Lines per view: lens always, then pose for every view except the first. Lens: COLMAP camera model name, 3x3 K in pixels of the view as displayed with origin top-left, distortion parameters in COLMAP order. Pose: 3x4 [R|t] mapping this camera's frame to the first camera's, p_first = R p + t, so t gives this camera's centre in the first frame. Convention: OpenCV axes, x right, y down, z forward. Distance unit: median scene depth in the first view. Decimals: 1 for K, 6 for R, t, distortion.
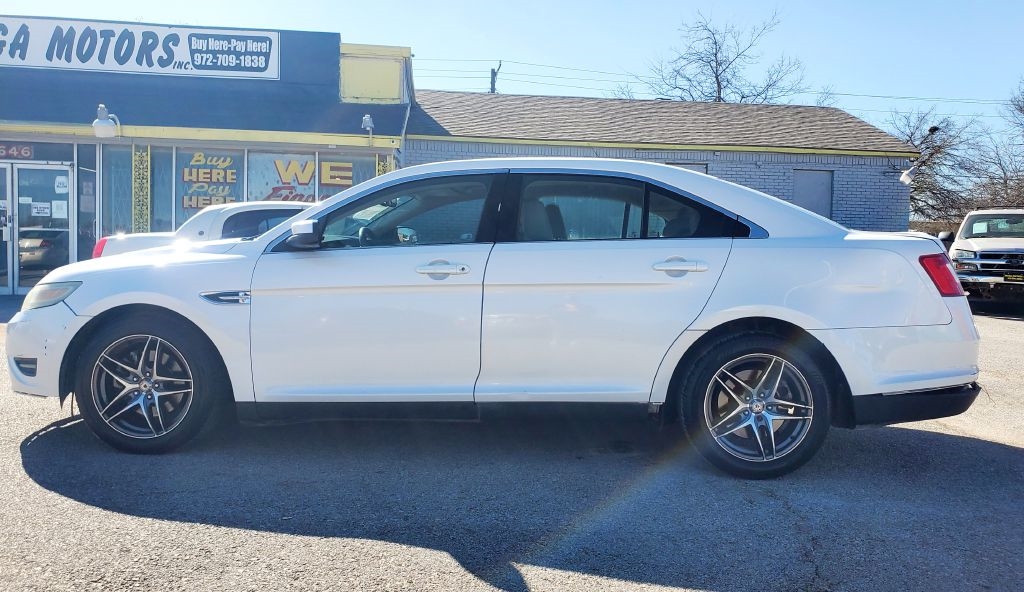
lens RADIAL K [[891.5, 0, 561.4], [0, 891.5, 292.9], [0, 0, 1]] dist [-0.110192, 0.175349]
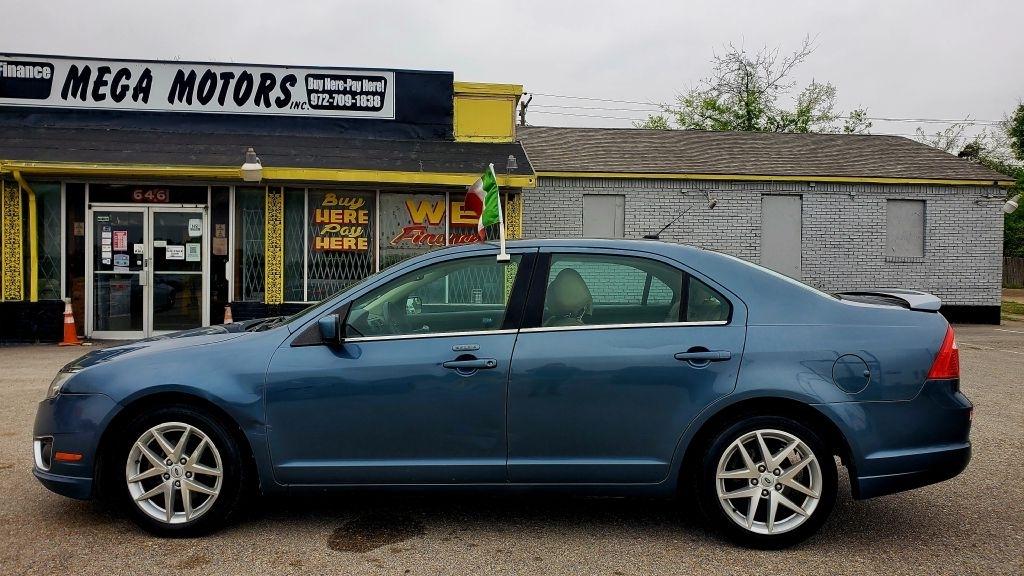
lens RADIAL K [[848.3, 0, 513.8], [0, 848.3, 282.0], [0, 0, 1]] dist [-0.038582, 0.090649]
pose [[0.999769, -0.010798, -0.018578, -0.172554], [0.010162, 0.999371, -0.033979, -0.022949], [0.018933, 0.033783, 0.999250, 0.045860]]
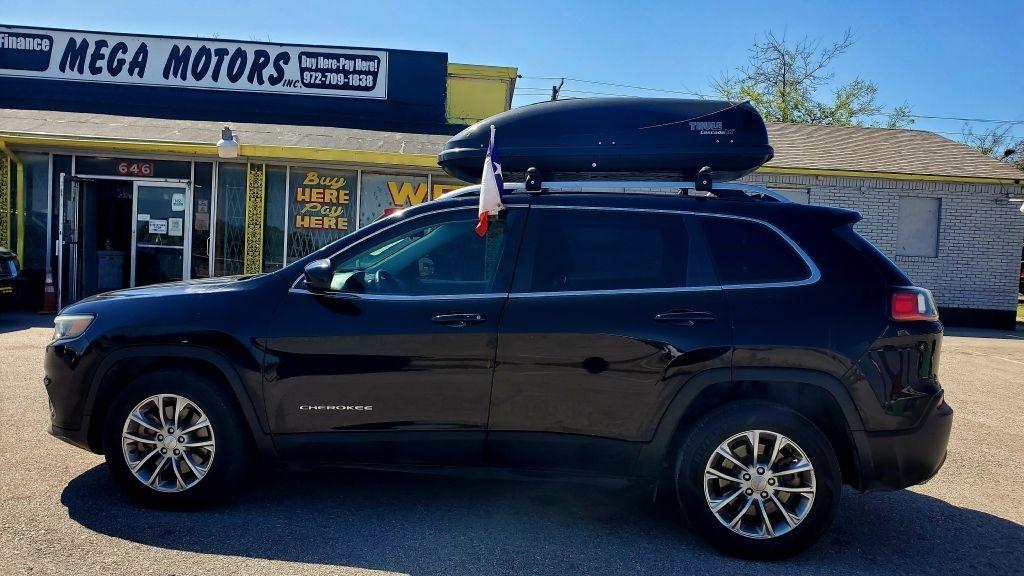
lens RADIAL K [[848.3, 0, 513.8], [0, 848.3, 282.0], [0, 0, 1]] dist [-0.038582, 0.090649]
pose [[0.996540, 0.026113, -0.078904, -0.098474], [-0.027567, 0.999469, -0.017399, -0.023488], [0.078408, 0.019514, 0.996730, 0.062475]]
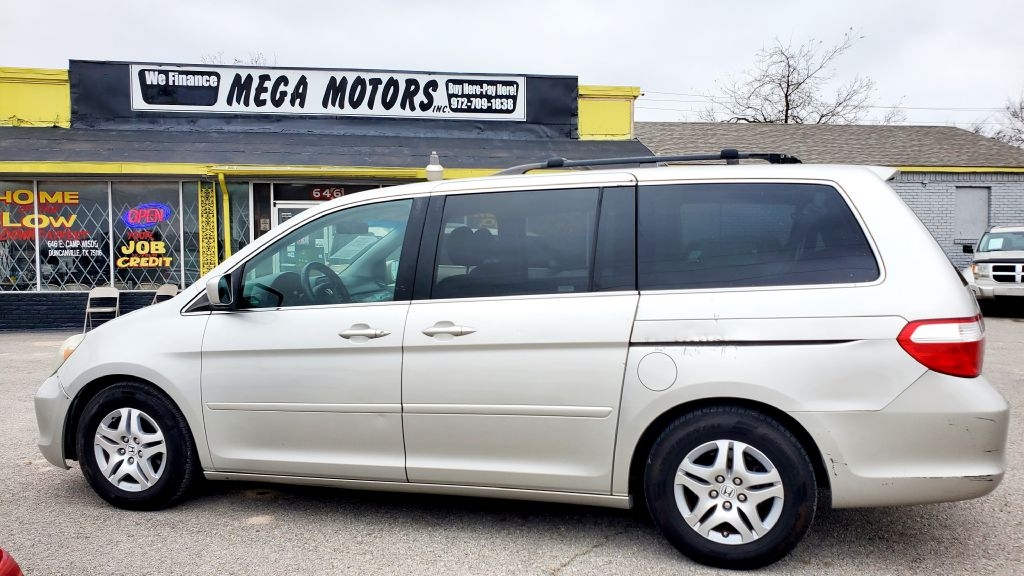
lens RADIAL K [[886.1, 0, 511.1], [0, 886.1, 275.7], [0, 0, 1]] dist [0.043602, -0.102359]
pose [[0.999438, -0.027041, 0.019798, -0.374489], [0.027603, 0.999206, -0.028715, -0.017074], [-0.019005, 0.029245, 0.999392, -0.104557]]
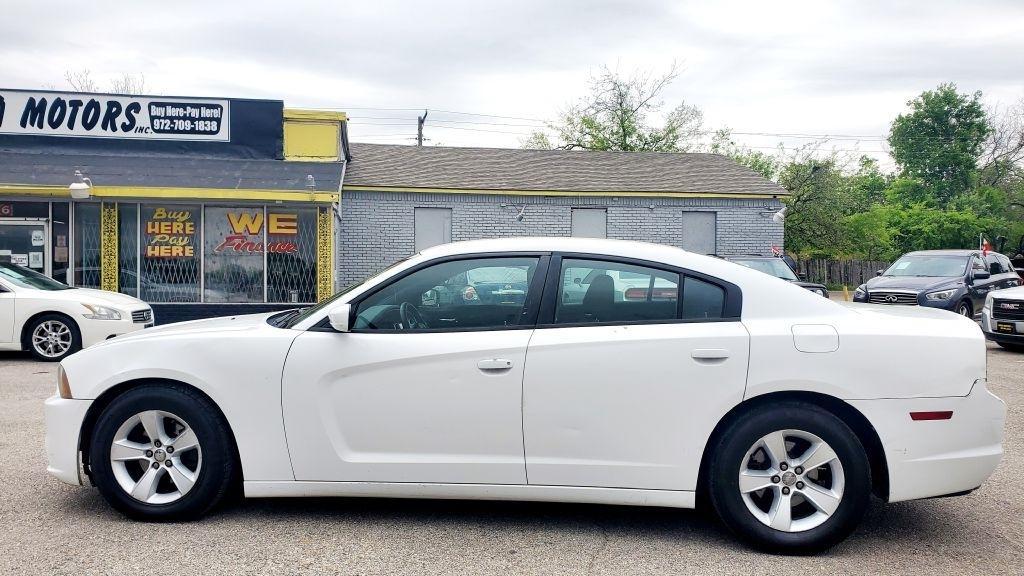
lens RADIAL K [[854.7, 0, 548.5], [0, 854.7, 291.3], [0, 0, 1]] dist [-0.121775, 0.158091]
pose [[0.997508, -0.020180, 0.067609, 0.013463], [0.022396, 0.999231, -0.032179, -0.004598], [-0.066908, 0.033613, 0.997193, -0.107904]]
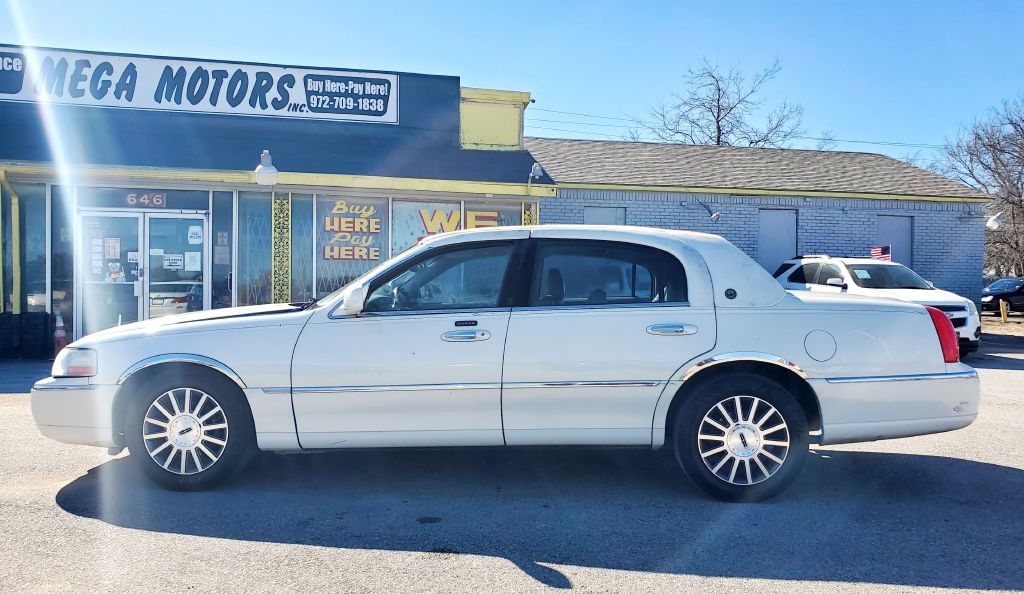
lens RADIAL K [[881.0, 0, 536.6], [0, 881.0, 299.9], [0, 0, 1]] dist [-0.041797, 0.109543]
pose [[0.996010, -0.009860, 0.088700, -0.262906], [0.012973, 0.999317, -0.034590, -0.015871], [-0.088298, 0.035603, 0.995458, 0.039331]]
